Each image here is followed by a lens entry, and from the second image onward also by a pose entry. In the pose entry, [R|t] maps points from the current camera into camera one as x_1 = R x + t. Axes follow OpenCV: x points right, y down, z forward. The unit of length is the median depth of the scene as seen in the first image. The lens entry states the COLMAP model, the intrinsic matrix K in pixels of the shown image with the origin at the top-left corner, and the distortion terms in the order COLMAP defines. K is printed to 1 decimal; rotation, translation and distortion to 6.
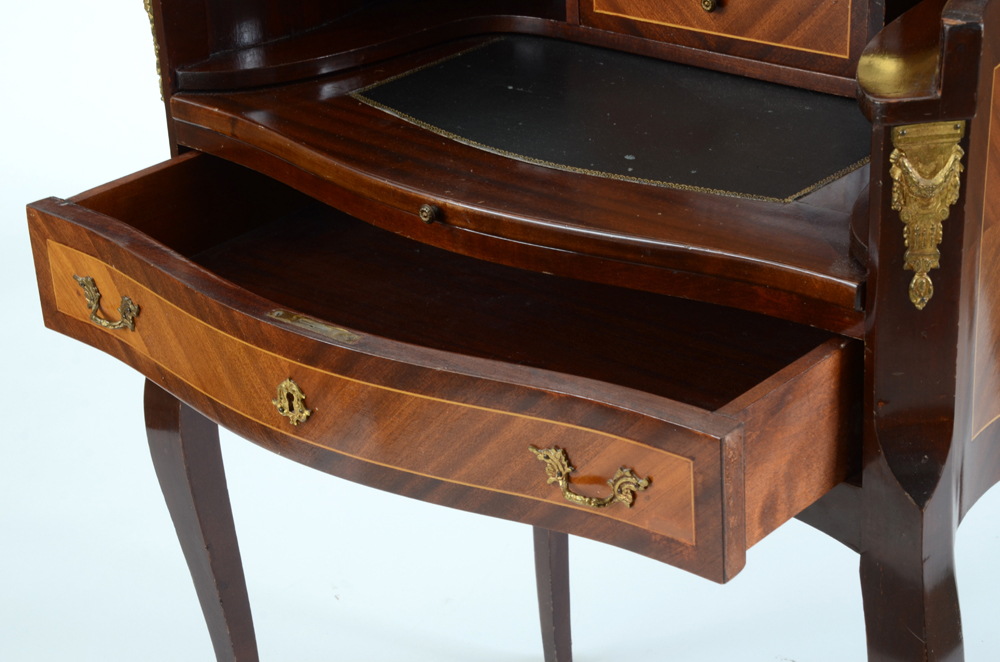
lens RADIAL K [[2275.8, 0, 500.0], [0, 2275.8, 331.0], [0, 0, 1]] dist [0.519941, 0.341200]
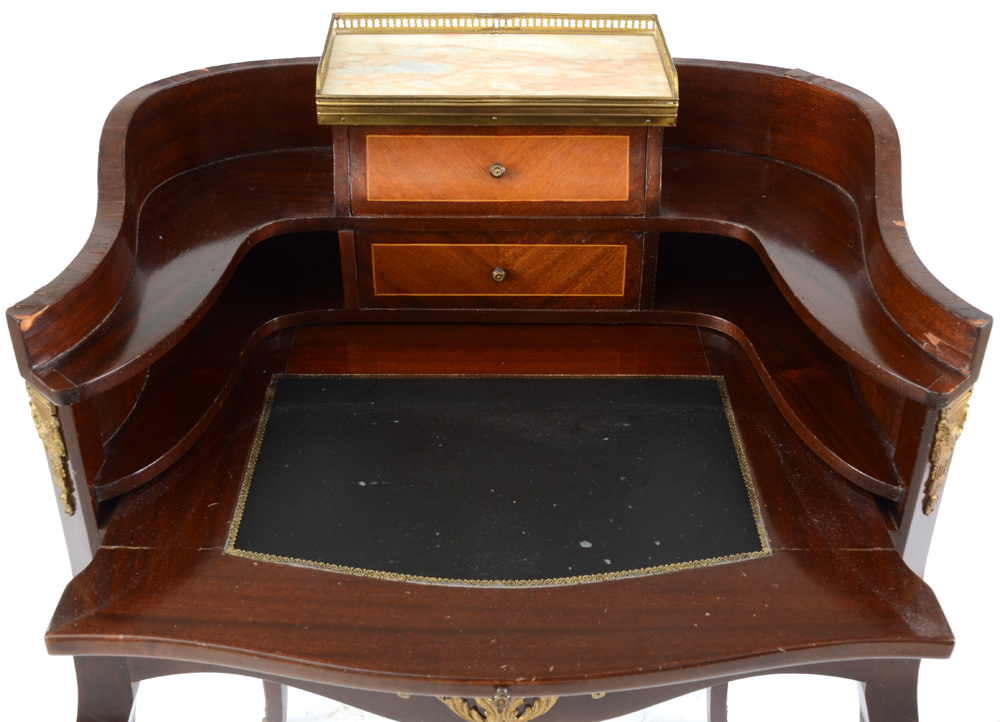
lens RADIAL K [[1276.1, 0, 500.0], [0, 1276.1, 361.0], [0, 0, 1]] dist [0.007573, 0.029825]
pose [[0.750963, -0.319966, 0.577647, -0.399619], [0.237559, 0.947104, 0.215777, -0.311639], [-0.616133, -0.024815, 0.787251, 0.582023]]
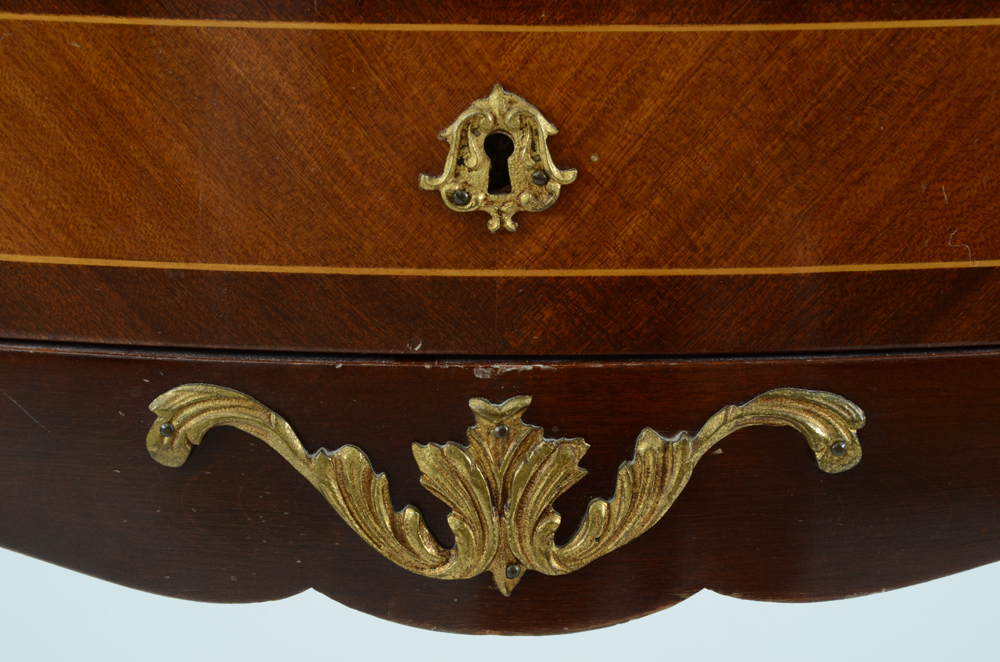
lens RADIAL K [[1973.0, 0, 501.0], [0, 1973.0, 309.2], [0, 0, 1]] dist [0.380323, -0.012476]
pose [[0.756648, -0.107551, 0.644916, -0.244272], [0.235835, 0.964871, -0.115783, 0.056502], [-0.609808, 0.239701, 0.755432, 0.908492]]
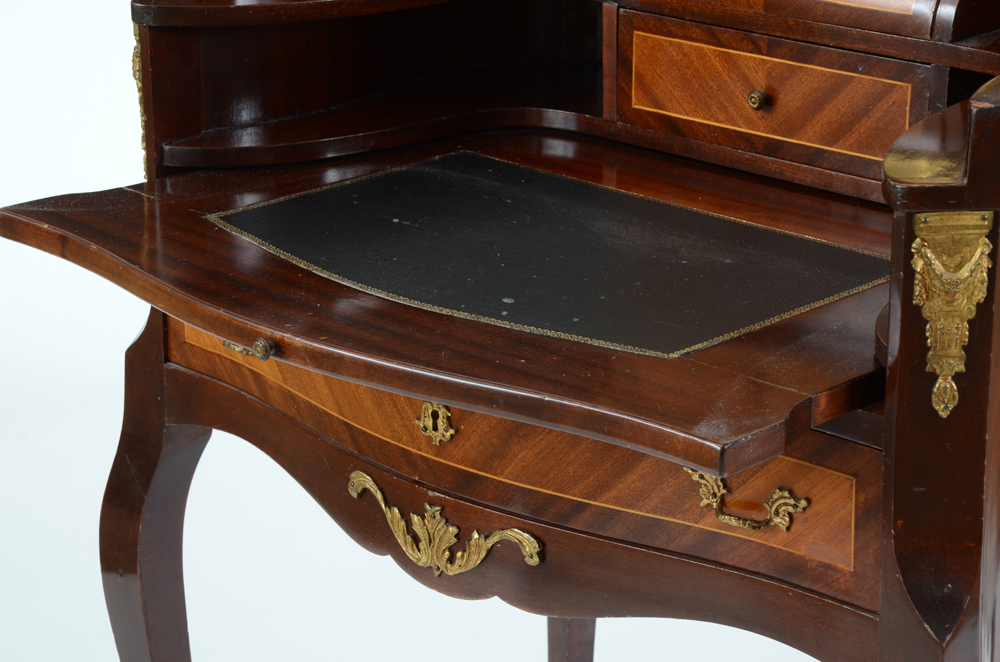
lens RADIAL K [[2978.6, 0, 500.0], [0, 2978.6, 331.0], [0, 0, 1]] dist [0.876099, 0.408220]
pose [[0.997805, 0.054320, -0.037880, 0.050516], [-0.057713, 0.993789, -0.095143, 0.081558], [0.032476, 0.097120, 0.994743, -0.203552]]
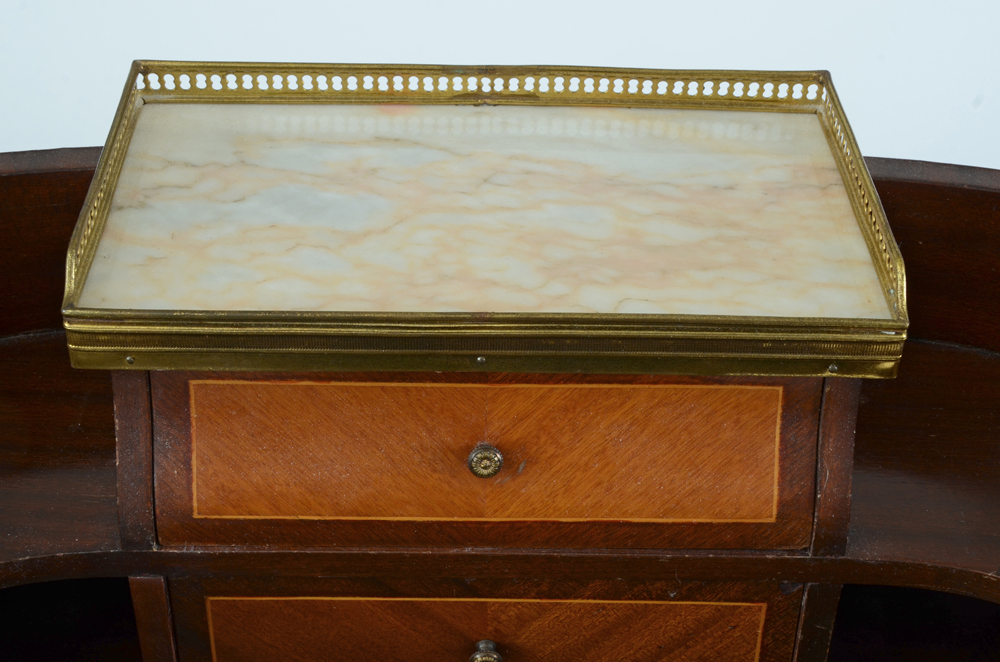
lens RADIAL K [[1577.7, 0, 500.0], [0, 1577.7, 331.0], [0, 0, 1]] dist [0.114399, 0.051199]
pose [[0.747291, -0.335294, 0.573702, -0.127957], [0.223667, 0.939905, 0.257975, -0.402710], [-0.625723, -0.064464, 0.777377, 0.884465]]
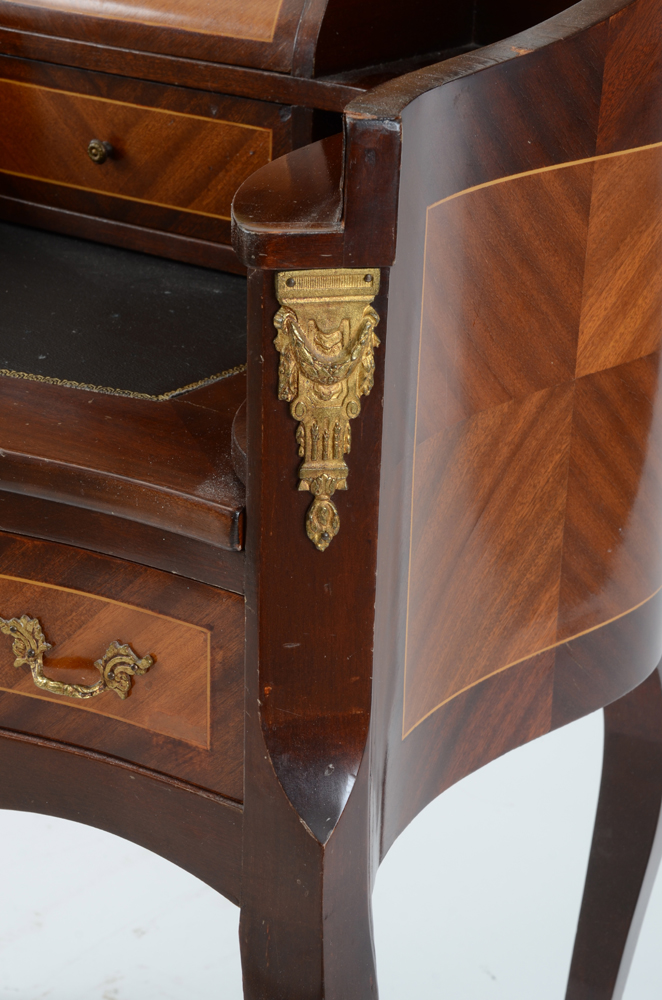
lens RADIAL K [[1973.0, 0, 334.6], [0, 1973.0, 500.4], [0, 0, 1]] dist [0.380323, -0.012476]
pose [[0.992893, 0.025149, 0.116325, 0.118110], [-0.019888, 0.998736, -0.046168, 0.002700], [-0.117339, 0.043526, 0.992138, 0.425663]]
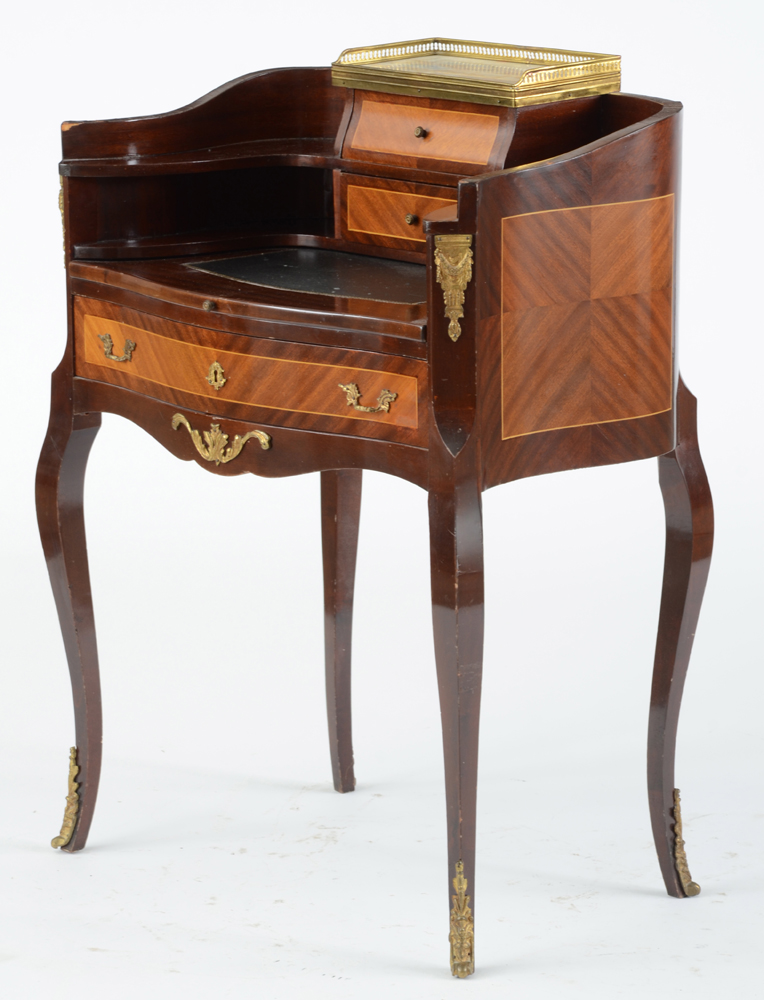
lens RADIAL K [[4343.7, 0, 382.0], [0, 4343.7, 500.0], [0, 0, 1]] dist [1.583958, -59.989406]
pose [[0.993321, 0.053484, -0.102239, 0.488234], [-0.073650, 0.975990, -0.204985, 0.832950], [0.088820, 0.211146, 0.973411, -2.362517]]
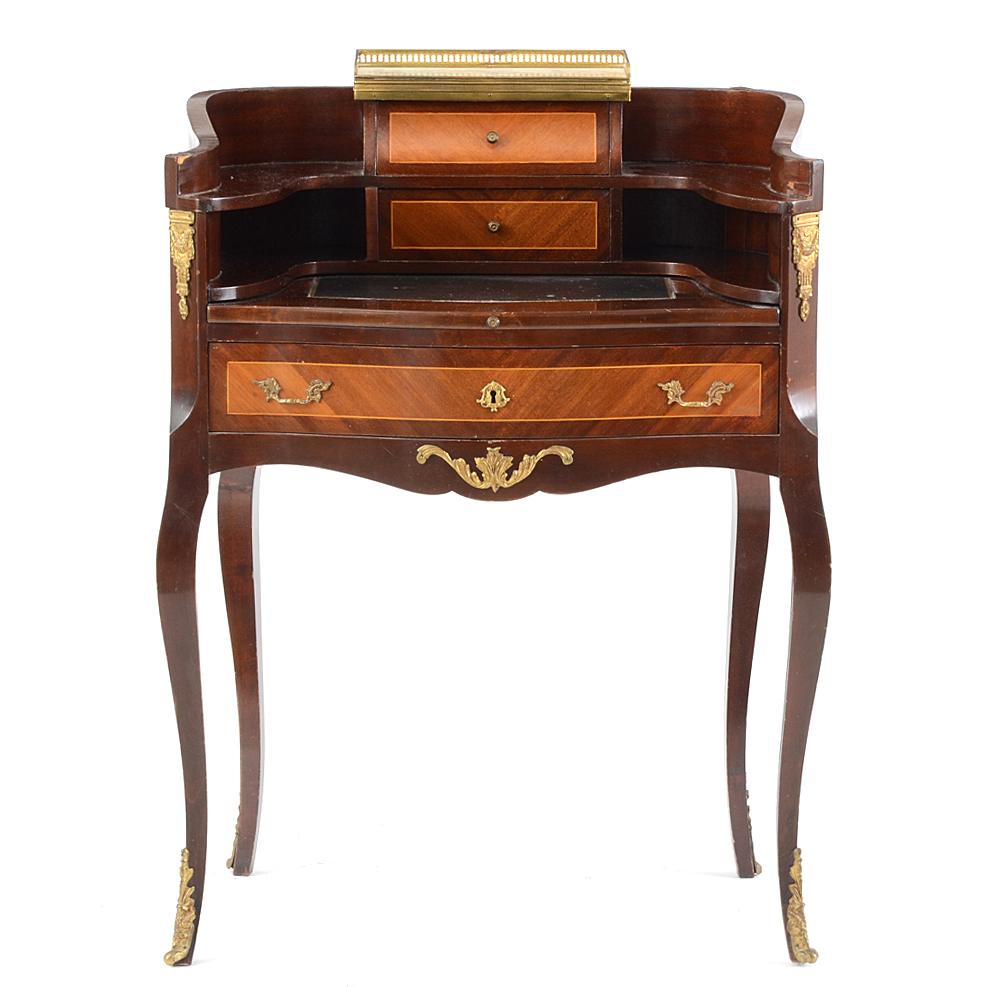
lens RADIAL K [[4760.0, 0, 493.5], [0, 4760.0, 493.5], [0, 0, 1]] dist [0.486086, 2.429702]
pose [[0.754967, -0.071533, 0.651849, -2.486365], [0.239278, 0.955547, -0.172269, 0.715638], [-0.610549, 0.286030, 0.738523, -1.603954]]
